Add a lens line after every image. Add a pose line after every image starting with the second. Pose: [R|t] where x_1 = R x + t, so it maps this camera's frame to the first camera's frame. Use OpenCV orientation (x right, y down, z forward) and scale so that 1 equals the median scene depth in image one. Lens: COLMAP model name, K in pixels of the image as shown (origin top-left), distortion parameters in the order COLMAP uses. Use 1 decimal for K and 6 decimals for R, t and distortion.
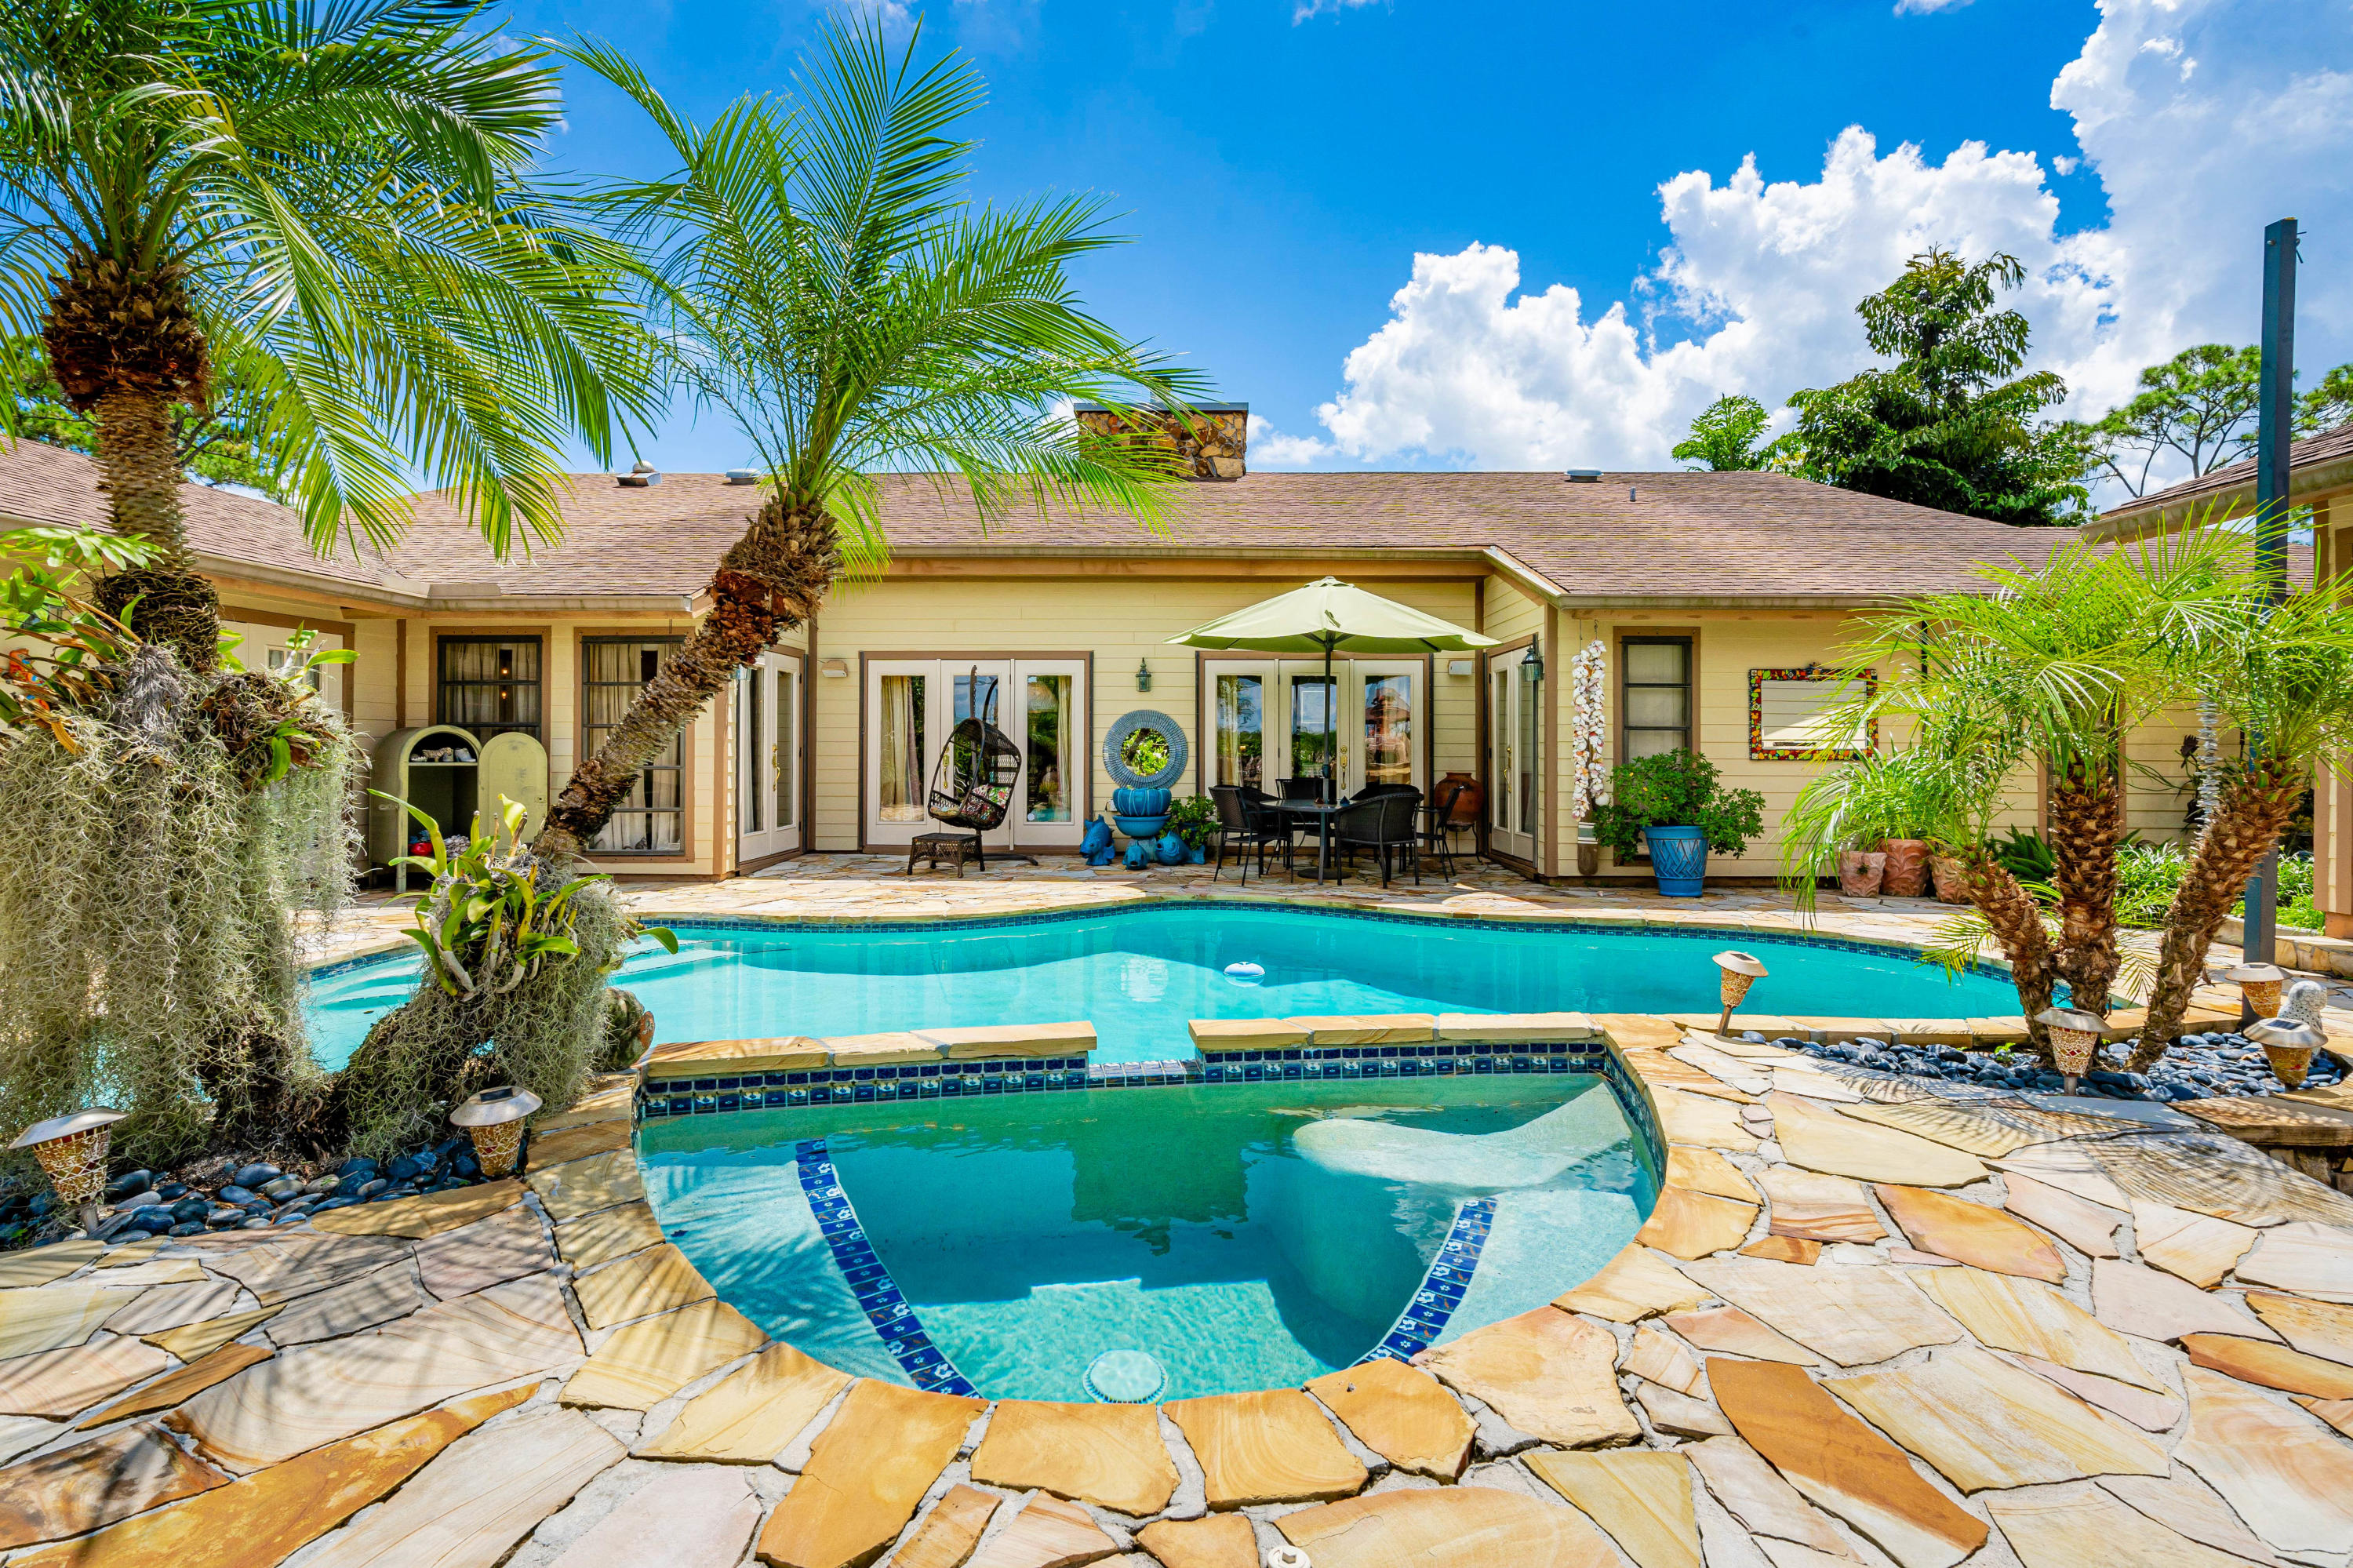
lens RADIAL K [[1083.6, 0, 1157.3], [0, 1083.6, 726.0], [0, 0, 1]] dist [-0.000056, 0.000542]
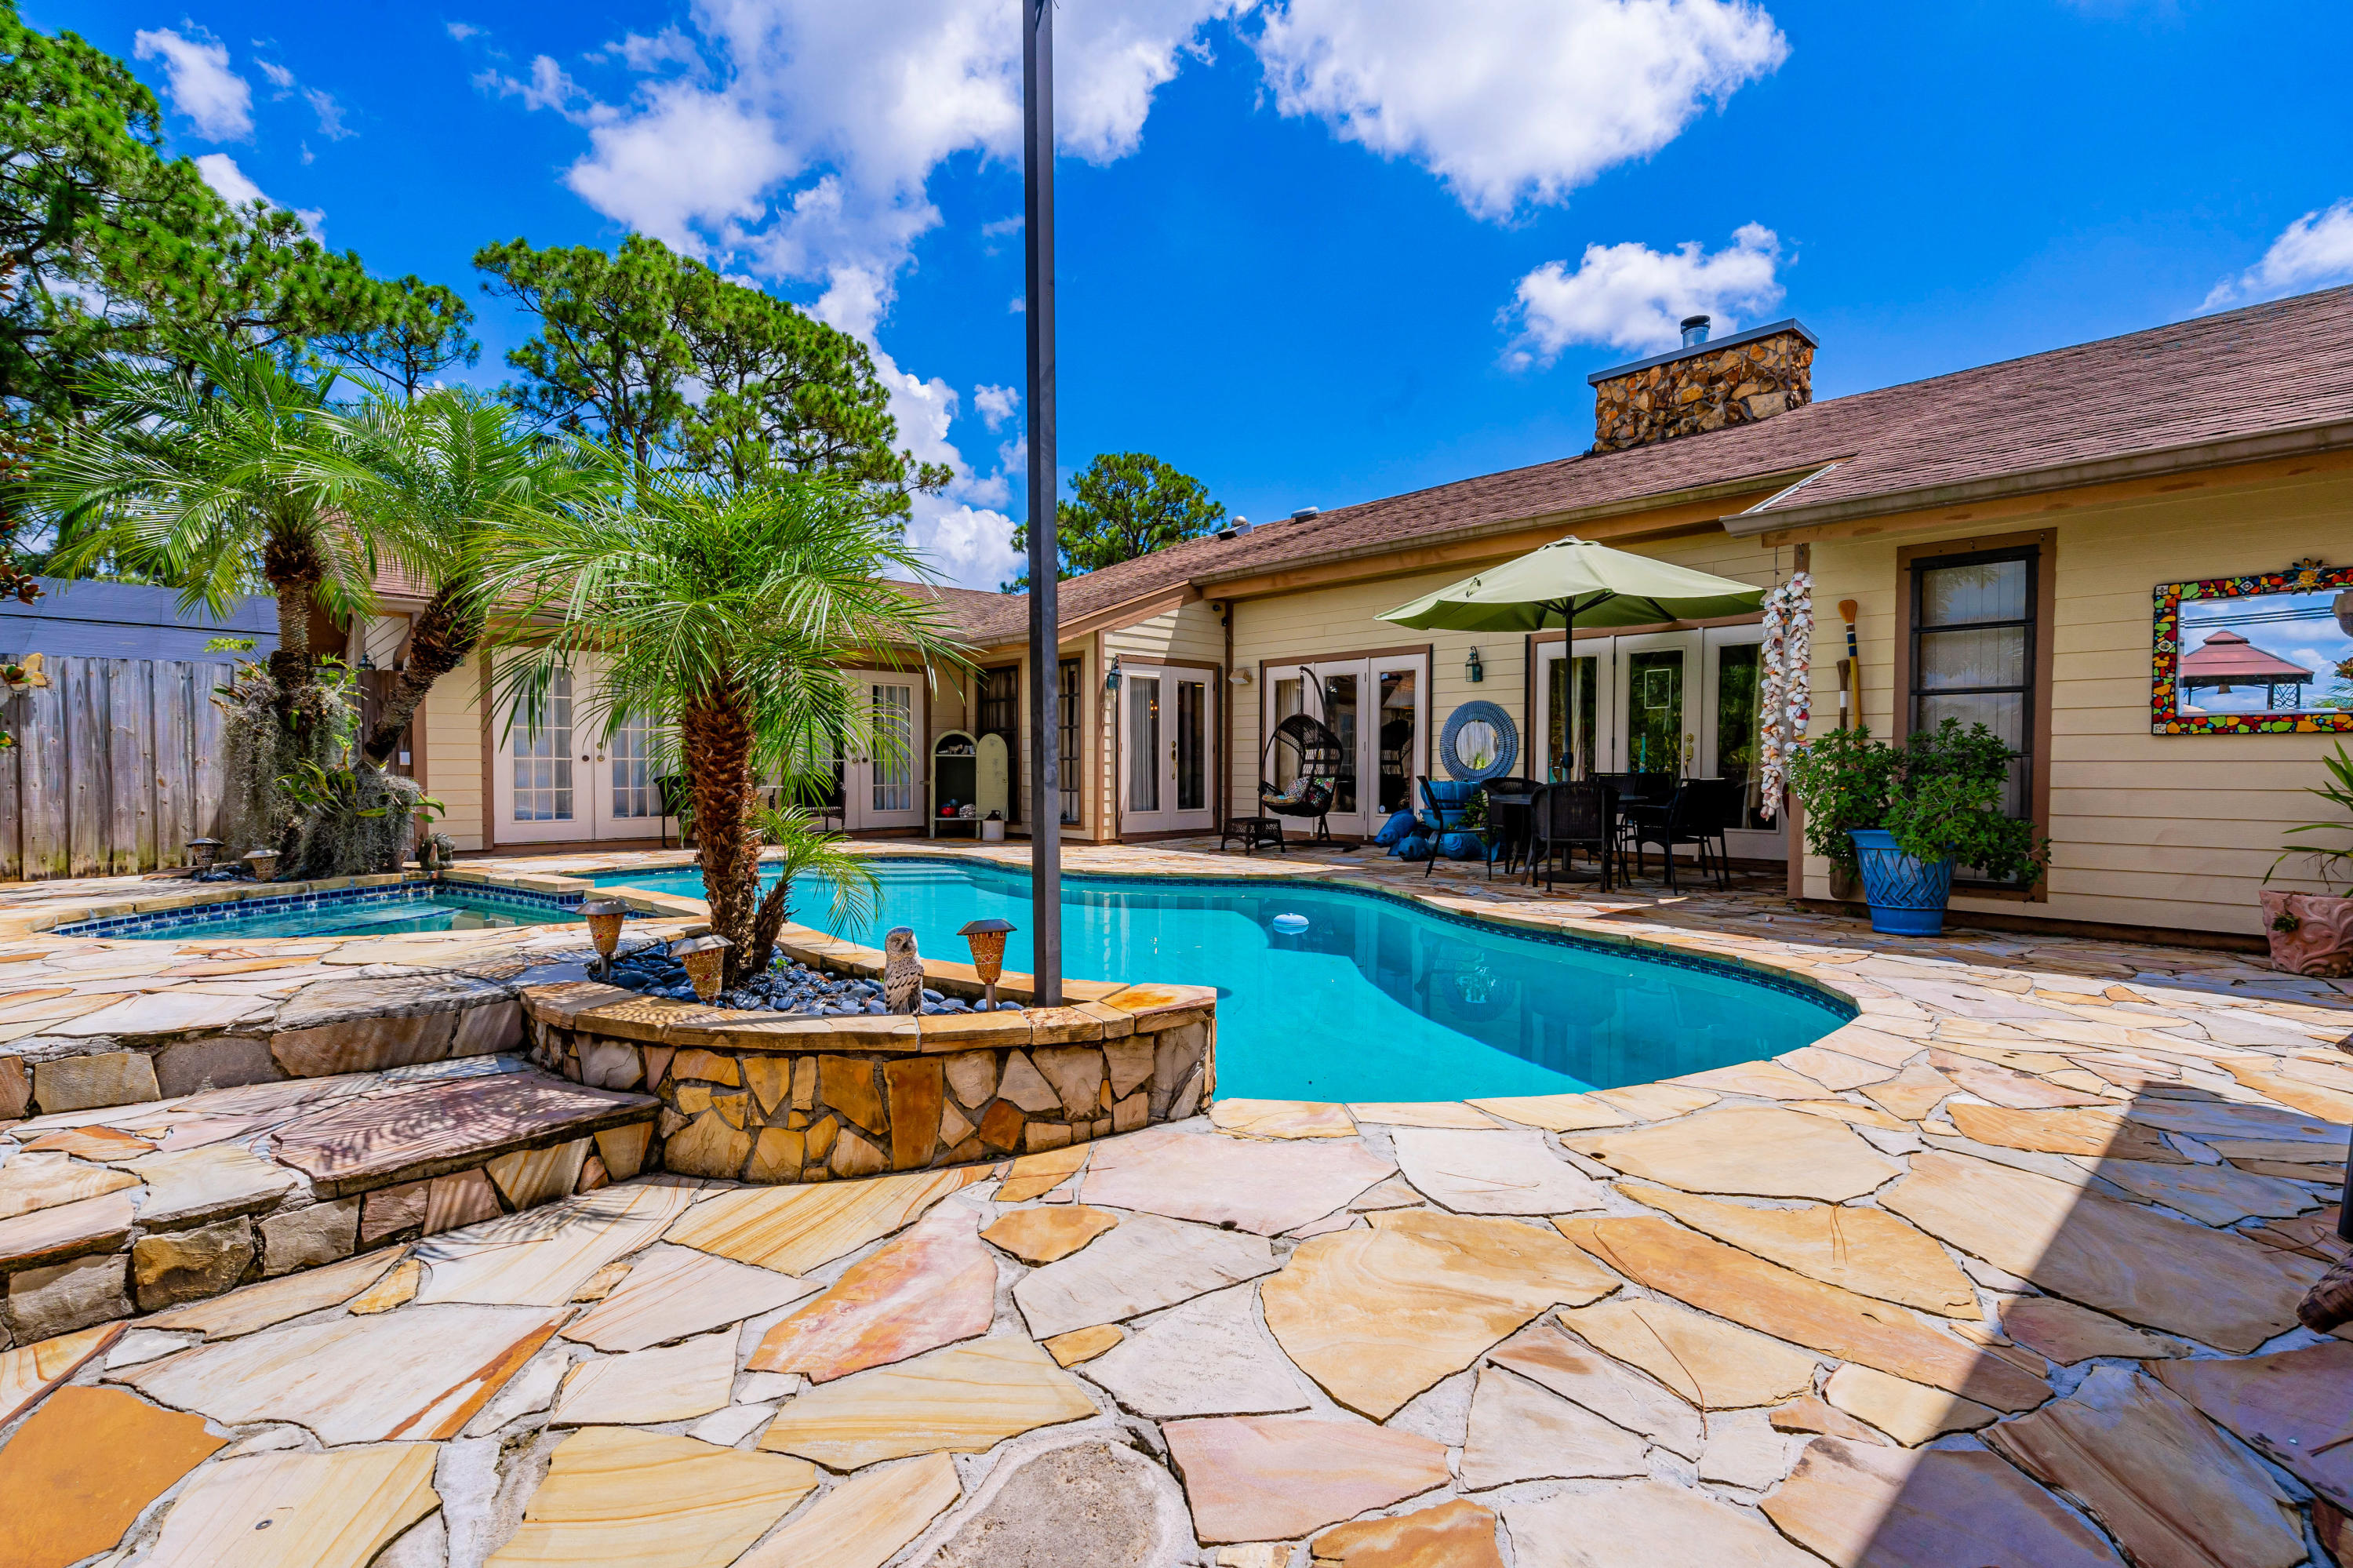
lens RADIAL K [[1052.6, 0, 1176.5], [0, 1052.6, 784.0], [0, 0, 1]] dist [-0.002063, 0.001670]
pose [[0.698329, 0.011463, -0.715685, 0.505176], [0.015581, 0.999391, 0.031211, 0.027620], [0.715607, -0.032946, 0.697726, 0.166572]]
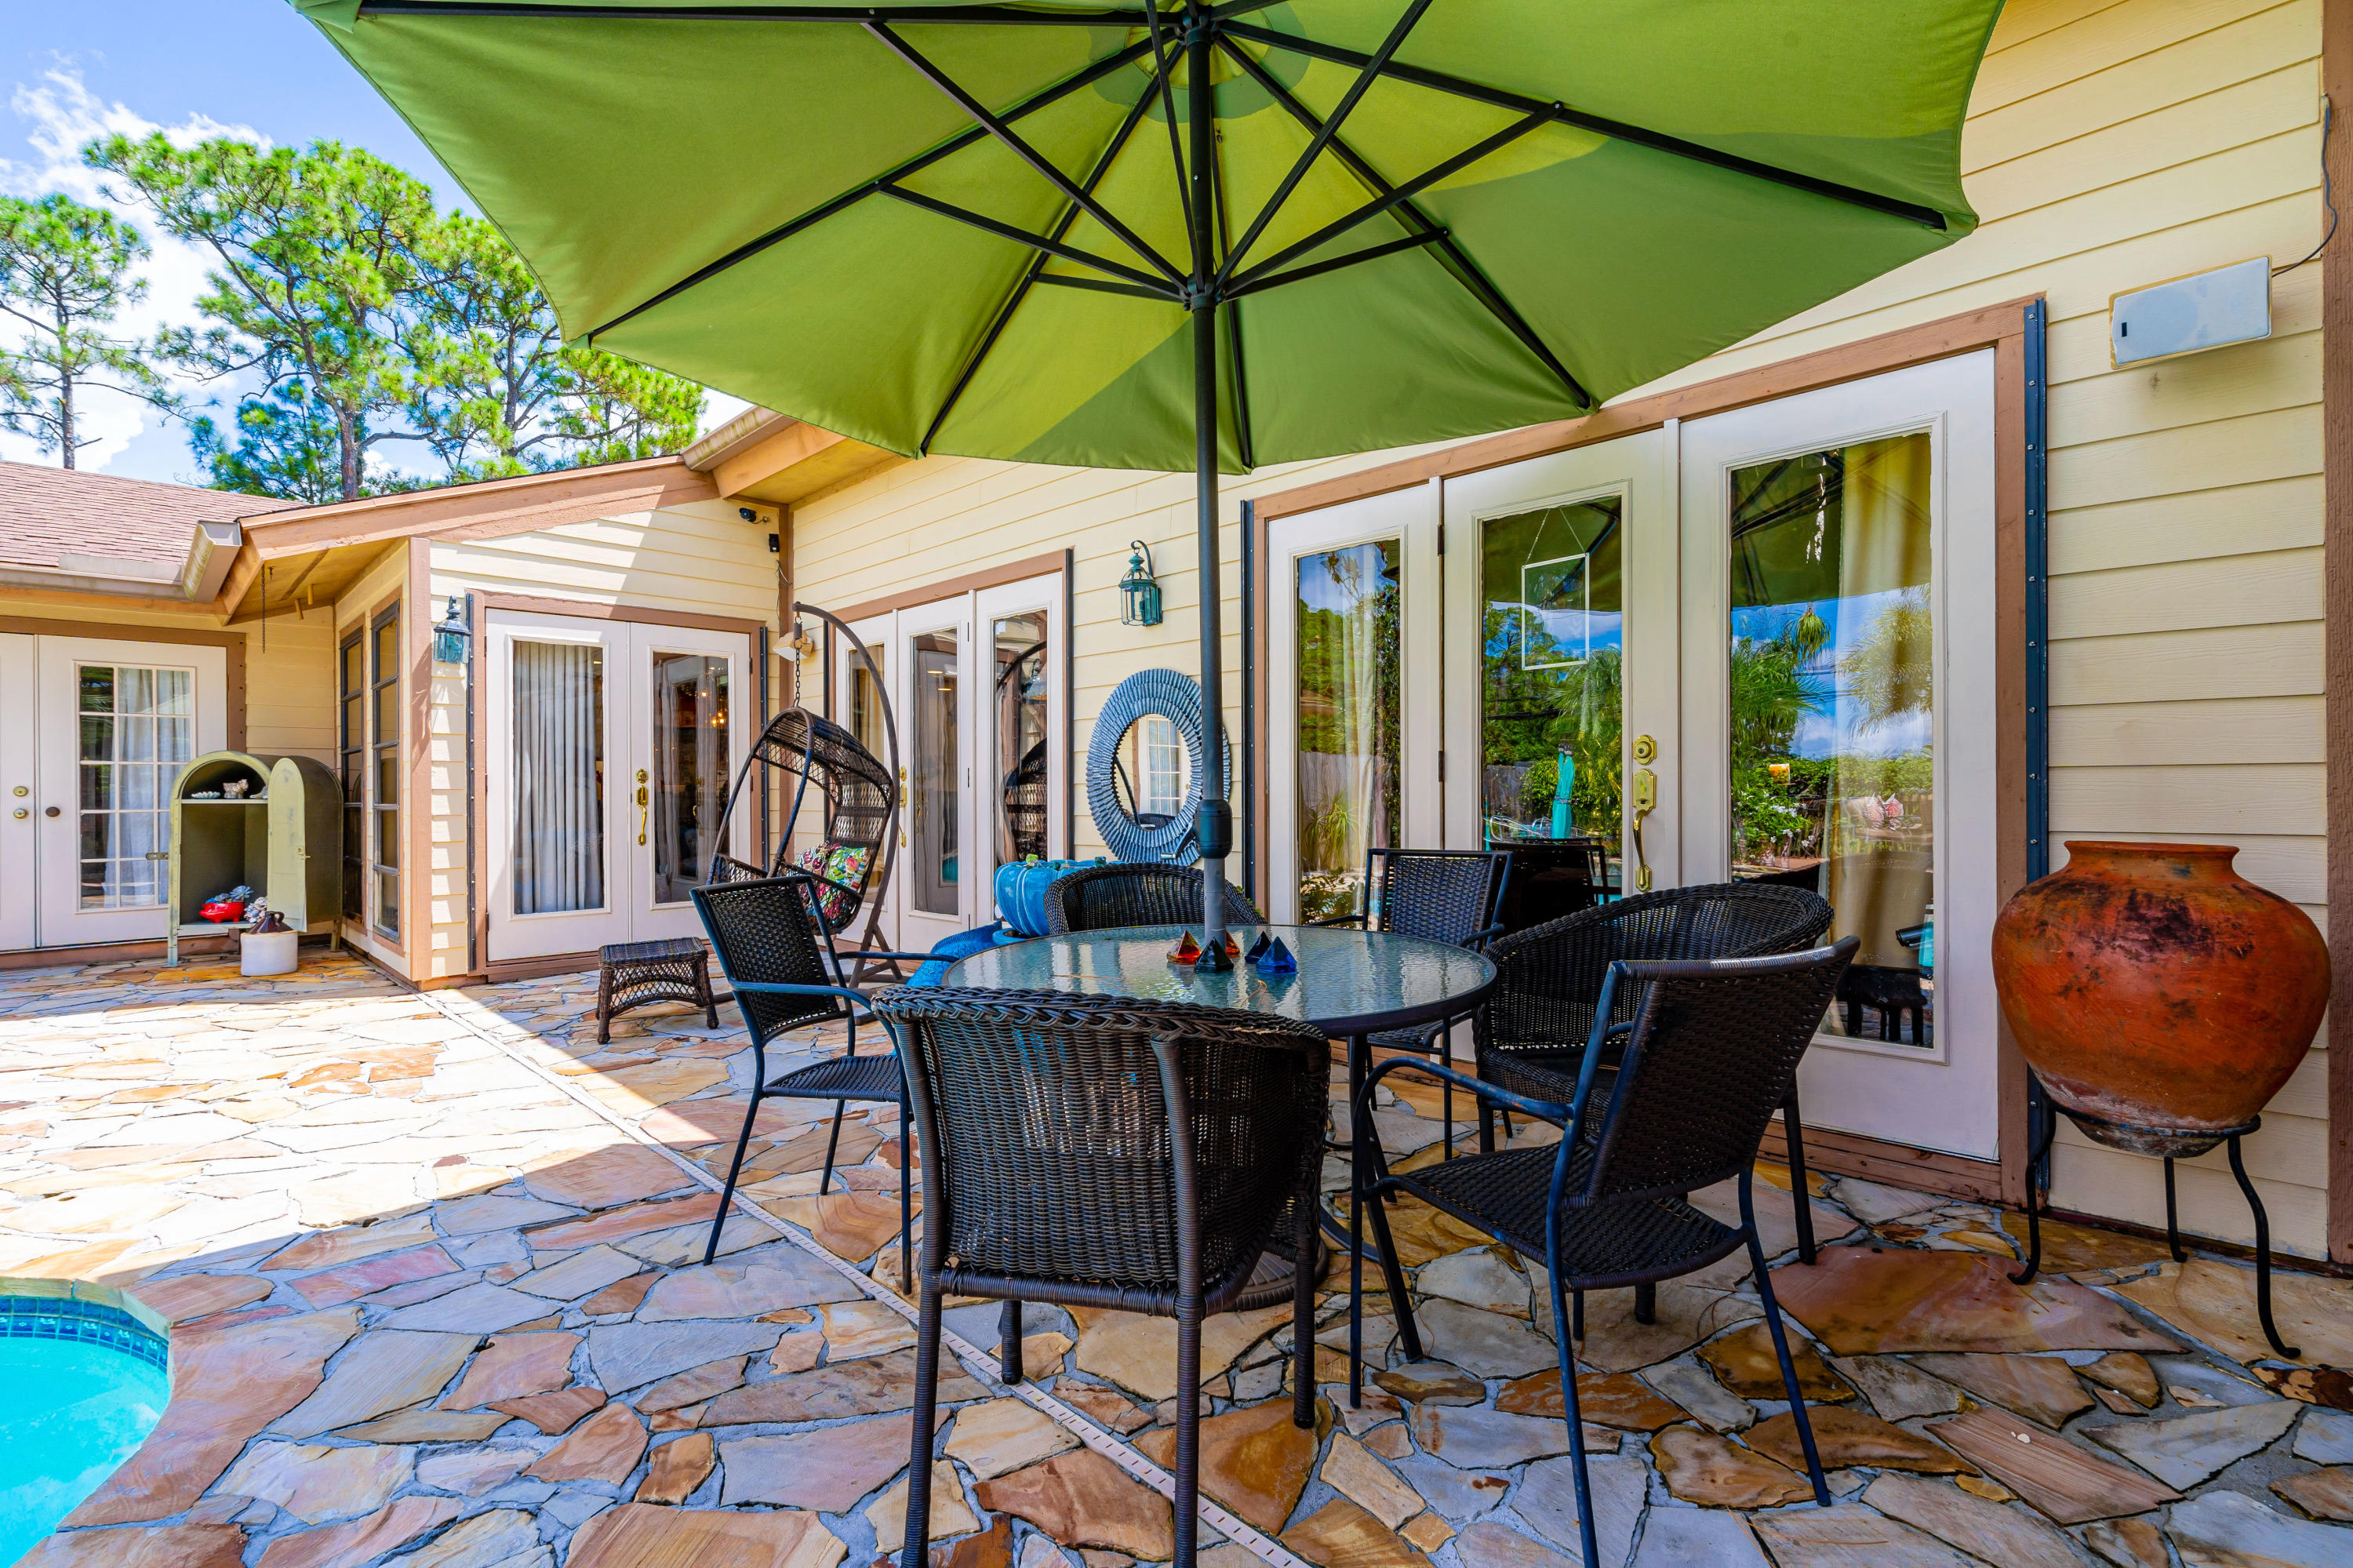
lens RADIAL K [[1079.4, 0, 1167.2], [0, 1079.4, 794.9], [0, 0, 1]] dist [-0.006399, 0.000150]
pose [[0.725366, -0.006681, -0.688331, 0.291625], [0.022714, 0.999641, 0.014233, 0.028366], [0.687988, -0.025958, 0.725257, 0.759648]]
